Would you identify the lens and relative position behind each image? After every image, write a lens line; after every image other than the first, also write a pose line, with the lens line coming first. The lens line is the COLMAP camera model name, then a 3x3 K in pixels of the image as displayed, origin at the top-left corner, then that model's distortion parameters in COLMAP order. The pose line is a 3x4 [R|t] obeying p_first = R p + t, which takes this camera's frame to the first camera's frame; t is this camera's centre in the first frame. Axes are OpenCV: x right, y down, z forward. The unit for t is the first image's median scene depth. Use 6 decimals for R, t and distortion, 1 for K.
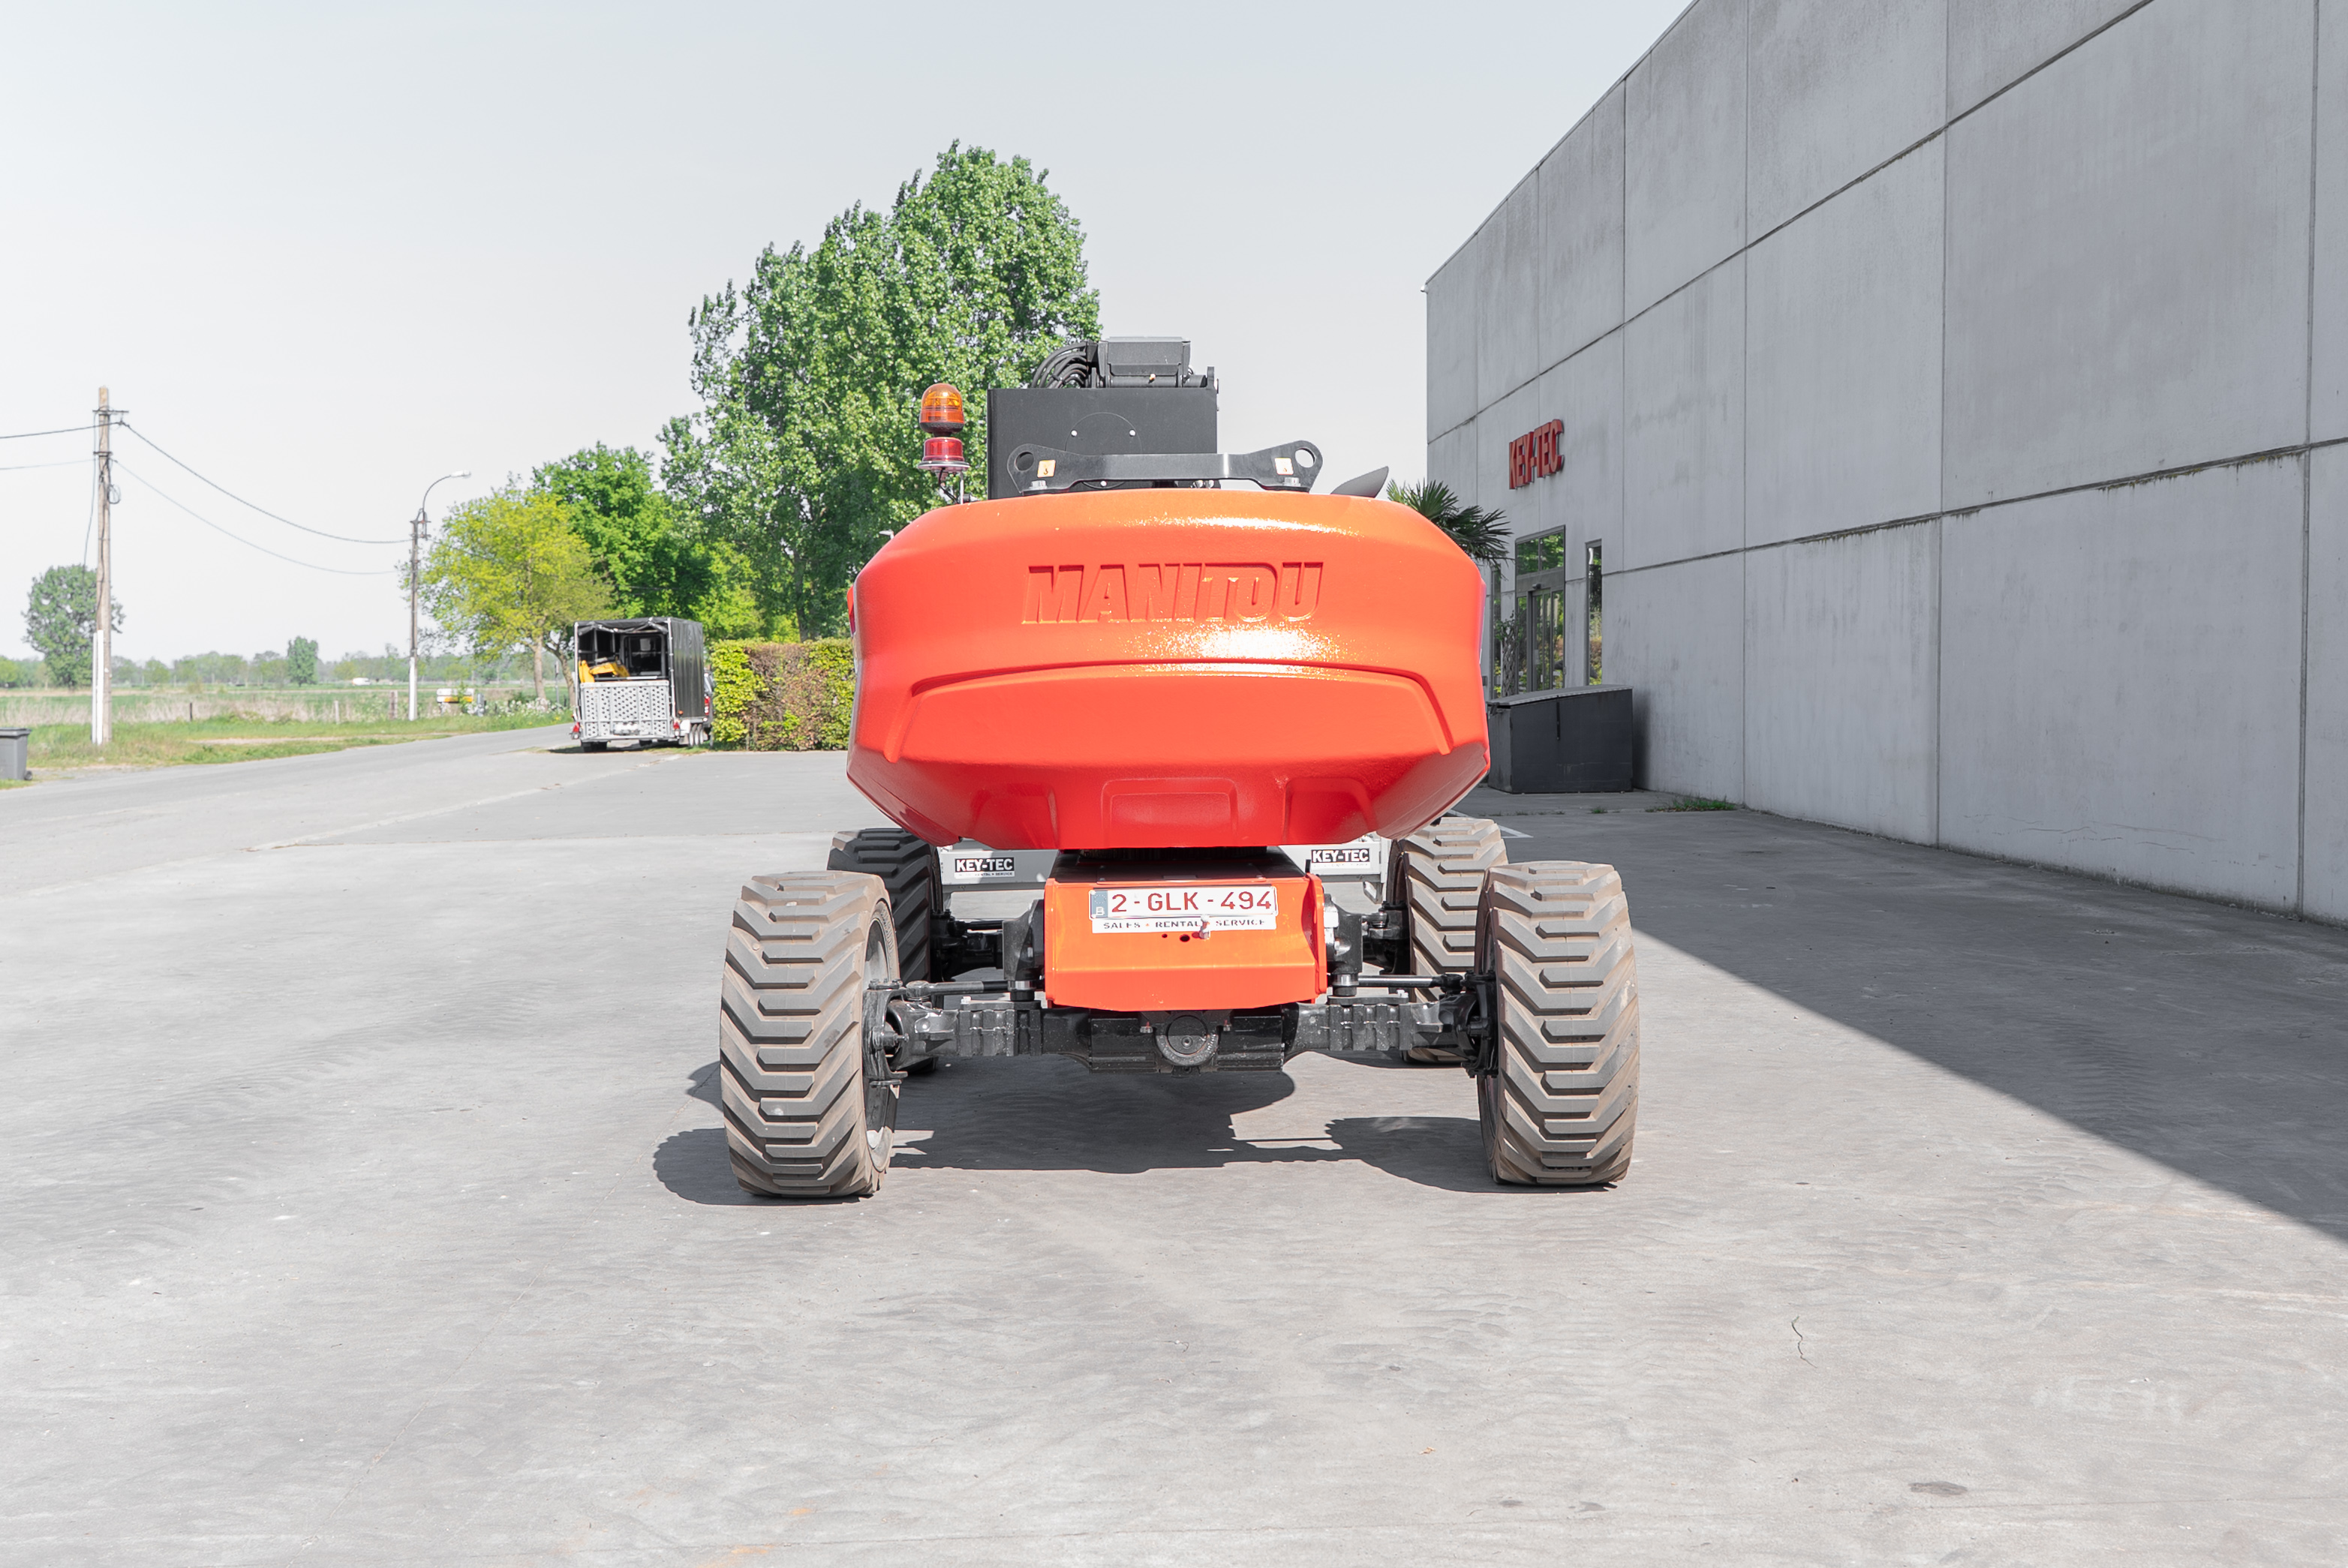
lens RADIAL K [[2536.0, 0, 1232.9], [0, 2536.0, 809.3], [0, 0, 1]] dist [0.001485, 0.000000]
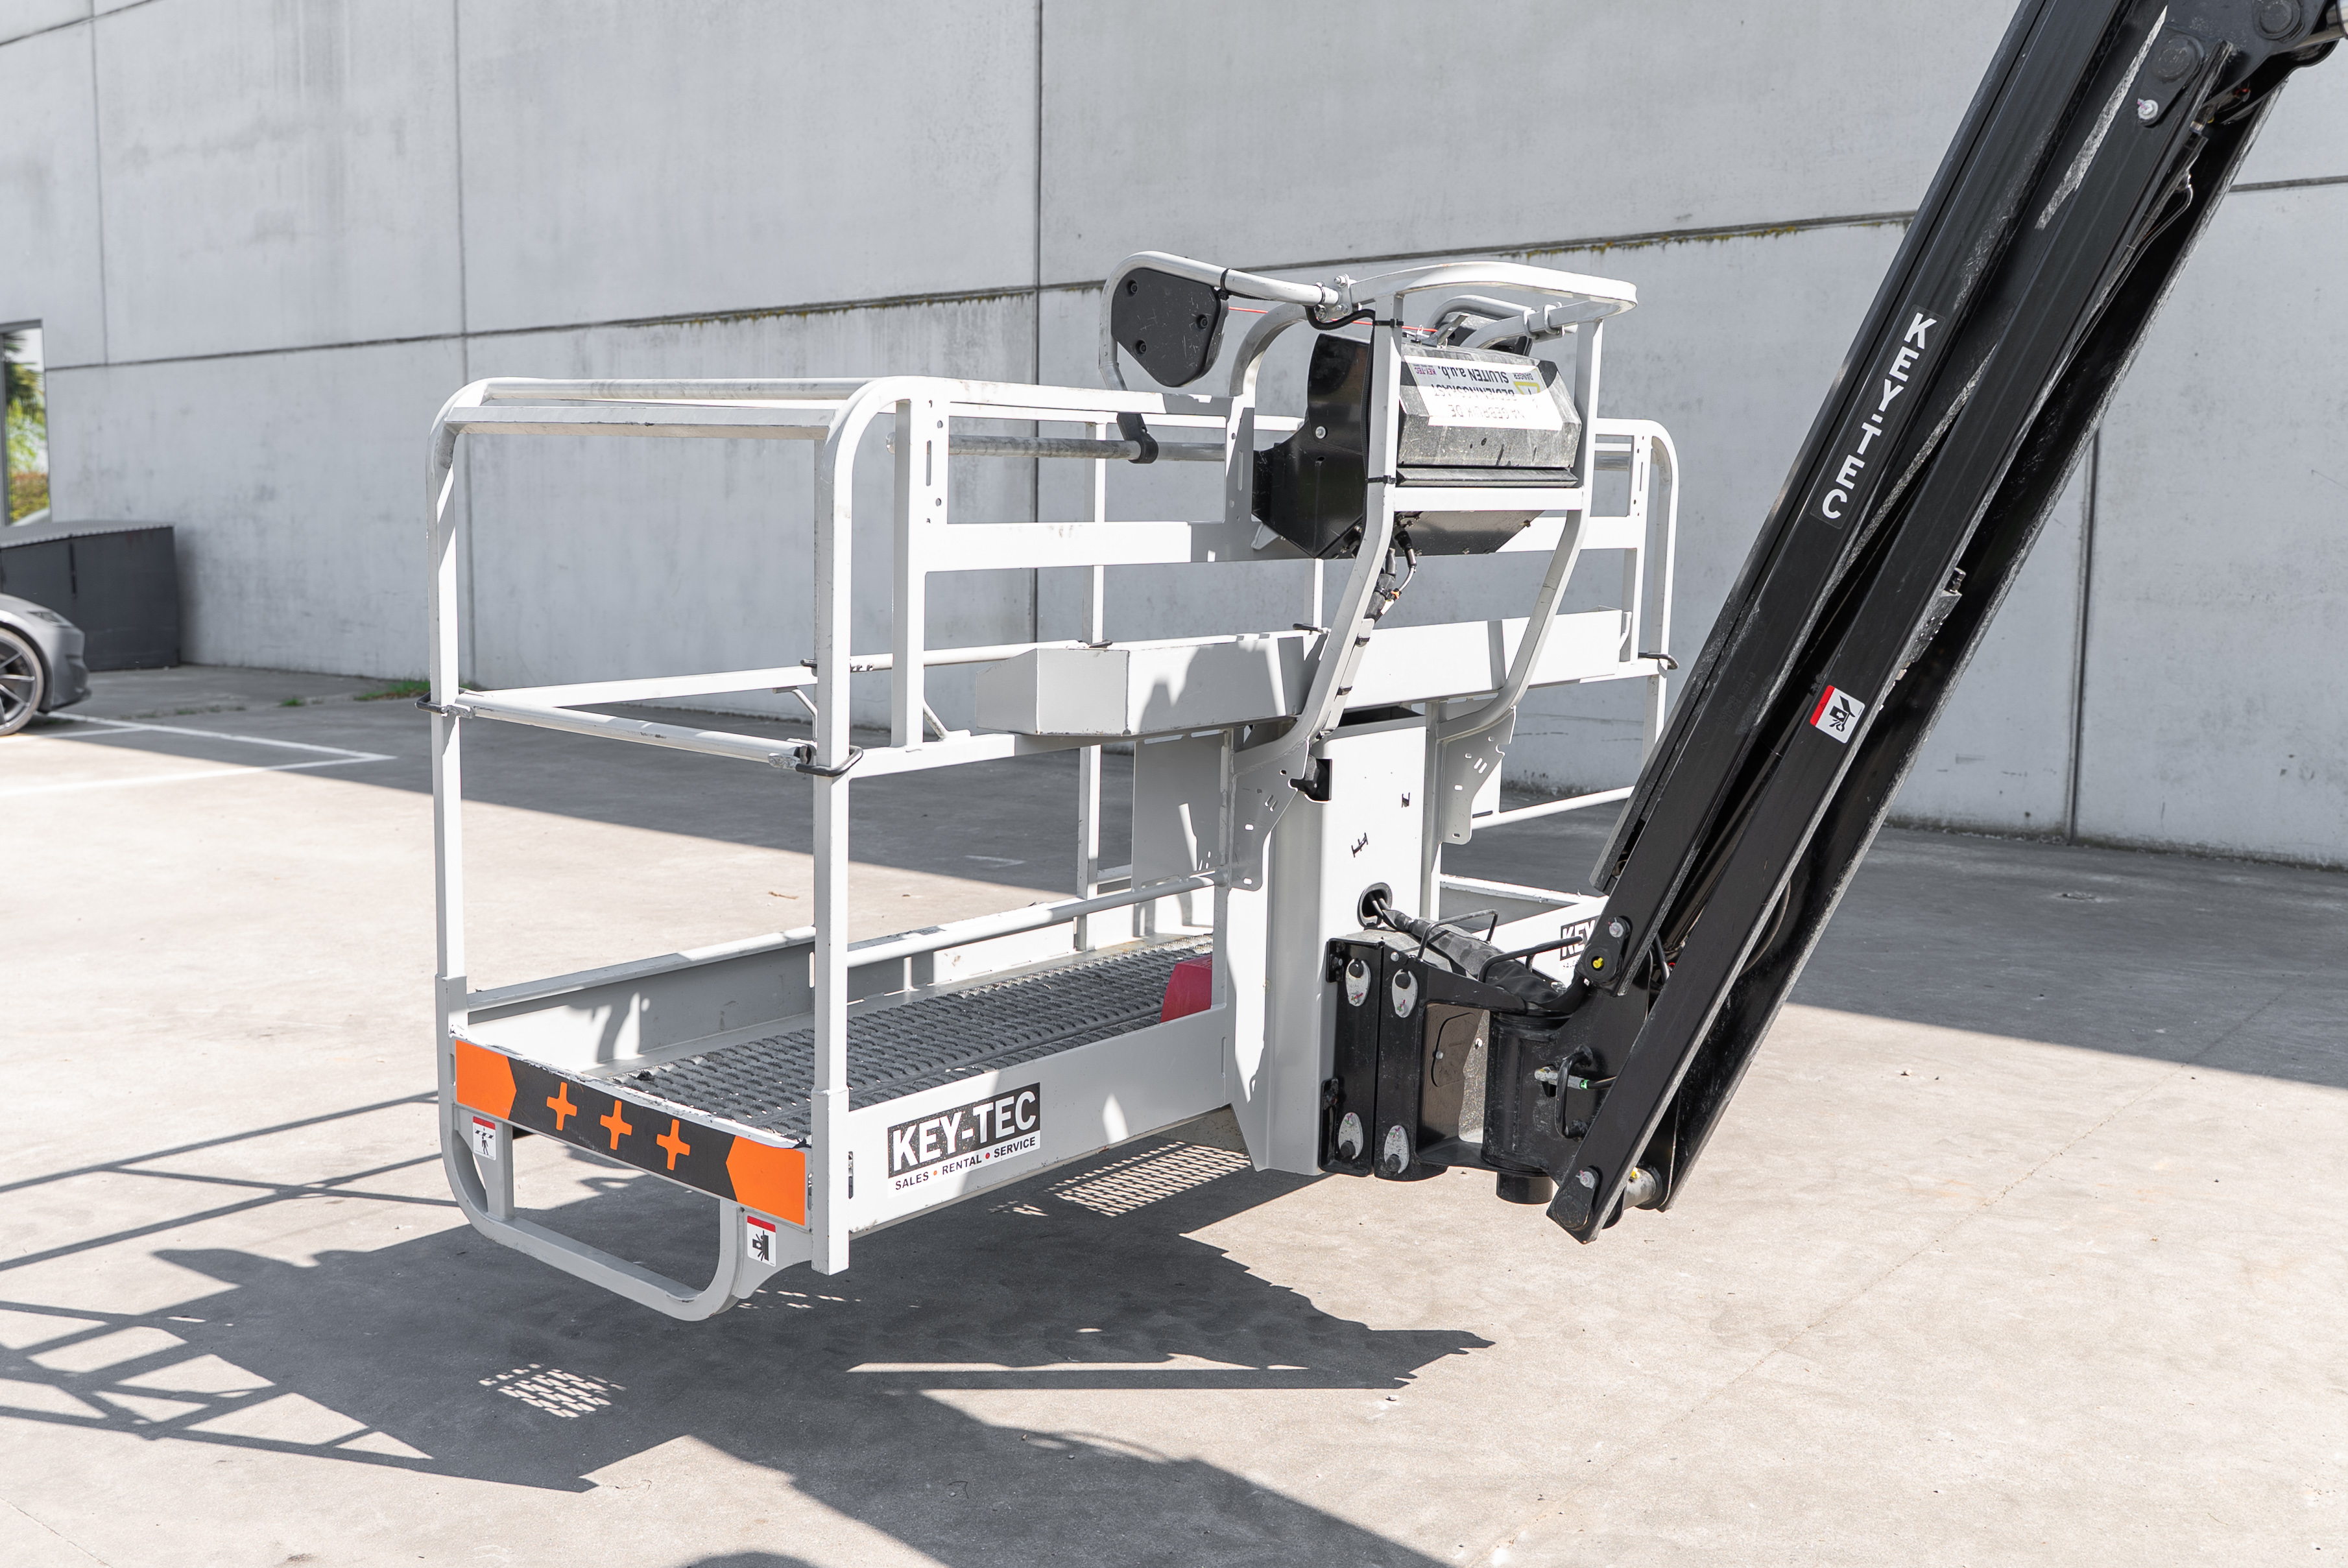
lens RADIAL K [[2191.2, 0, 1135.5], [0, 2191.2, 780.7], [0, 0, 1]] dist [0.000837, 0.000000]
pose [[0.688507, -0.071573, 0.721689, -0.100758], [0.025582, 0.996896, 0.074461, -0.012976], [-0.724778, -0.032805, 0.688201, 0.329091]]
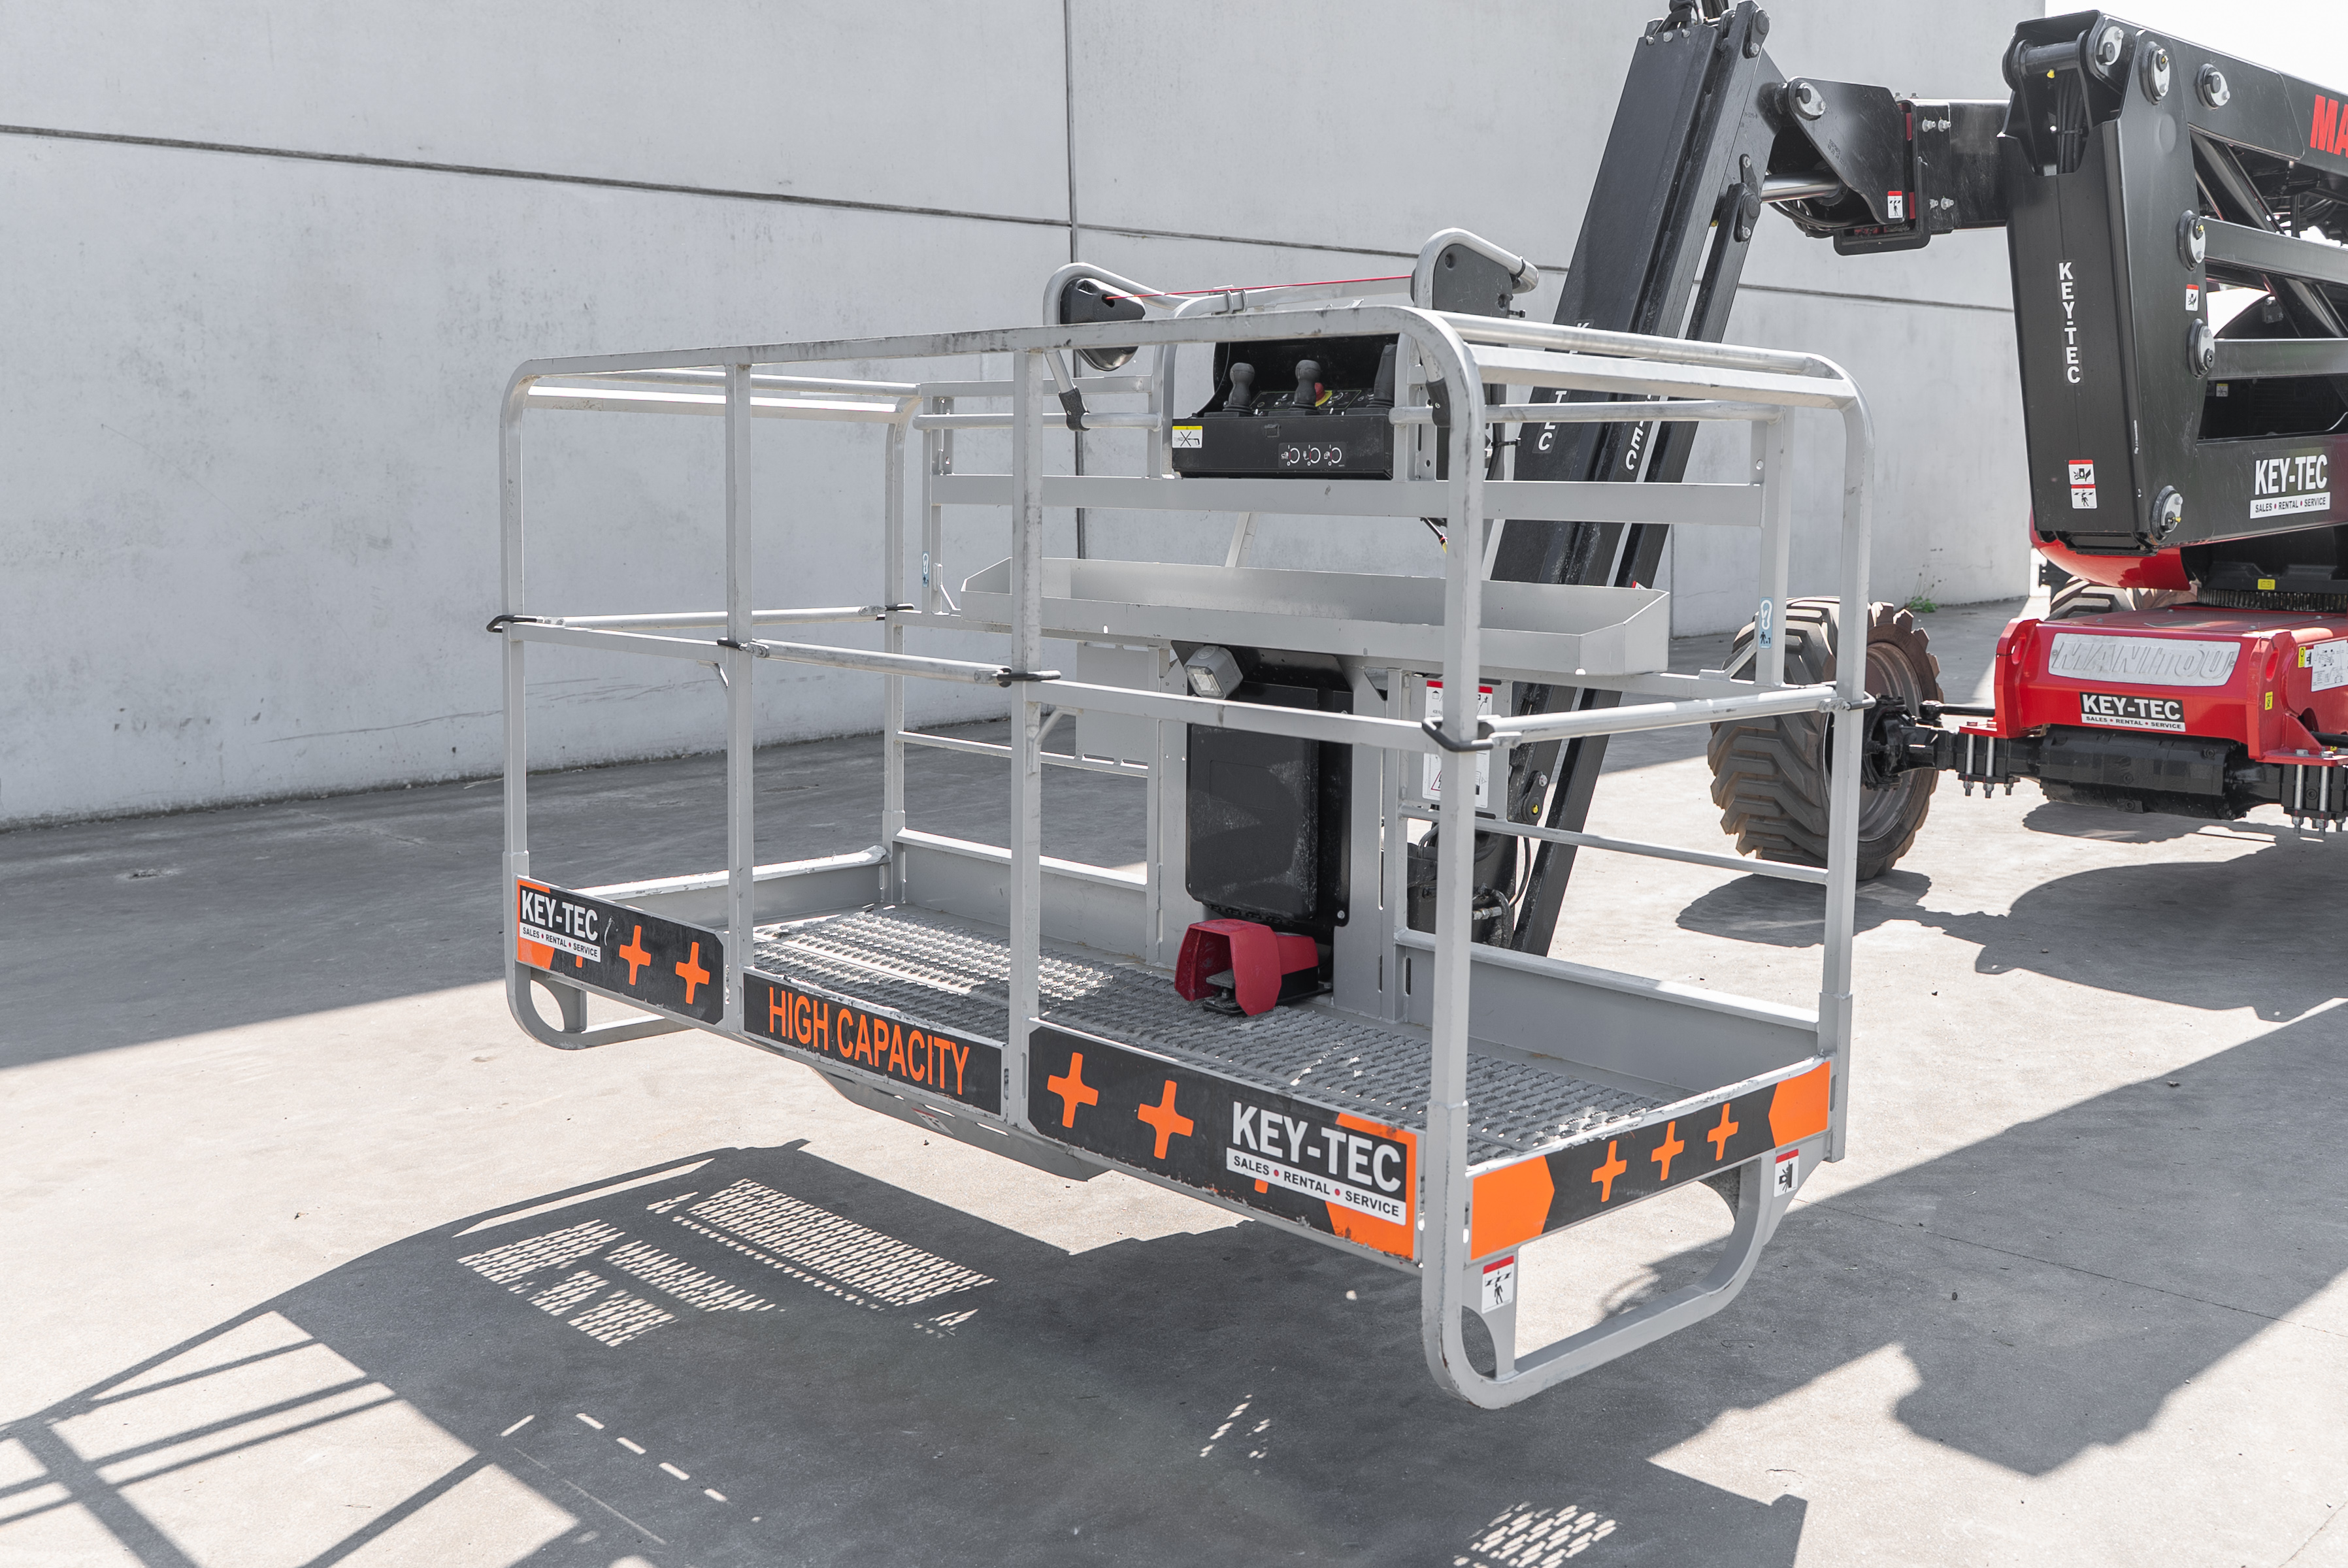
lens RADIAL K [[2191.2, 0, 1245.4], [0, 2191.2, 717.3], [0, 0, 1]] dist [0.000837, 0.000000]
pose [[-0.661543, -0.070911, 0.746547, -0.101220], [0.057005, 0.987884, 0.144349, -0.022190], [-0.747738, 0.138050, -0.649485, 0.479709]]
